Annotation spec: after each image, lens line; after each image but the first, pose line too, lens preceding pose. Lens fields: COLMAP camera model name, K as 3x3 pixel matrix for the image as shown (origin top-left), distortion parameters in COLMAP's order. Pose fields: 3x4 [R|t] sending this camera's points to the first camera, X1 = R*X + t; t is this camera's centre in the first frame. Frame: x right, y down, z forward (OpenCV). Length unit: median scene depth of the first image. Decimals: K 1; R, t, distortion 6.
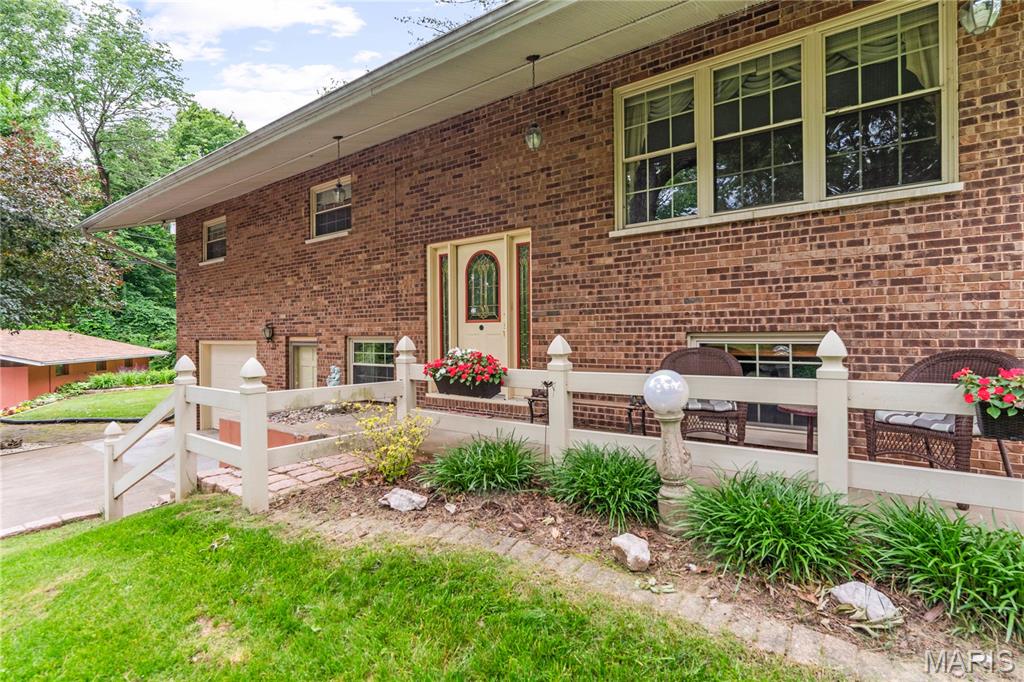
lens RADIAL K [[475.3, 0, 511.1], [0, 475.3, 336.9], [0, 0, 1]] dist [-0.001574, -0.000567]
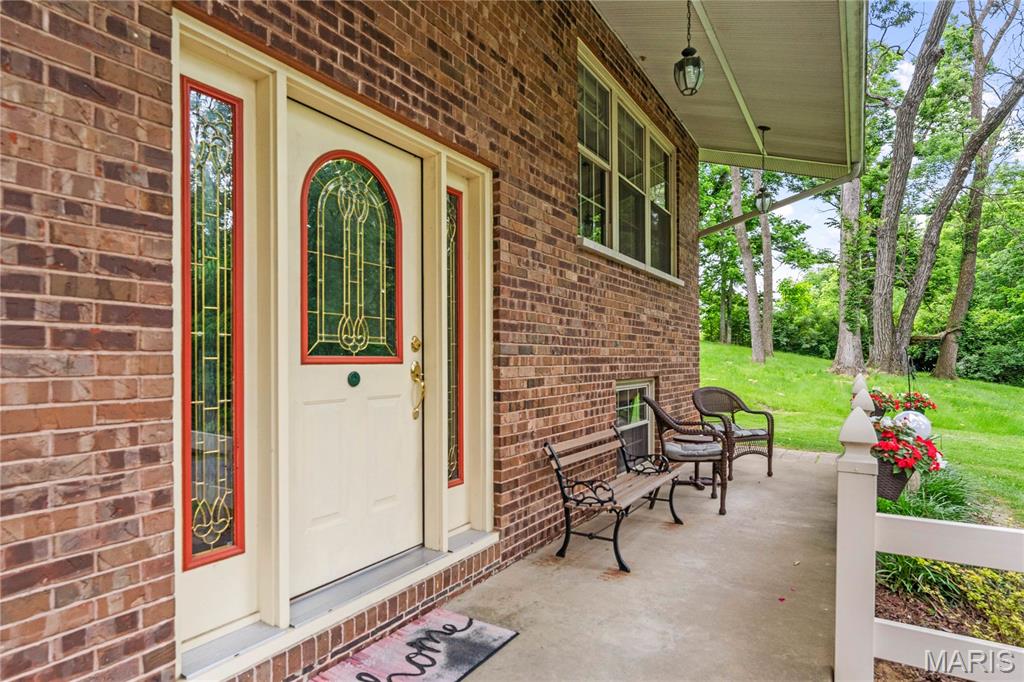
lens RADIAL K [[560.2, 0, 518.8], [0, 560.2, 361.7], [0, 0, 1]] dist [0.001320, -0.000444]
pose [[-0.073436, 0.005192, 0.997286, -0.509579], [0.008444, 0.999954, -0.004584, -0.031686], [-0.997264, 0.008085, -0.073476, 0.986840]]
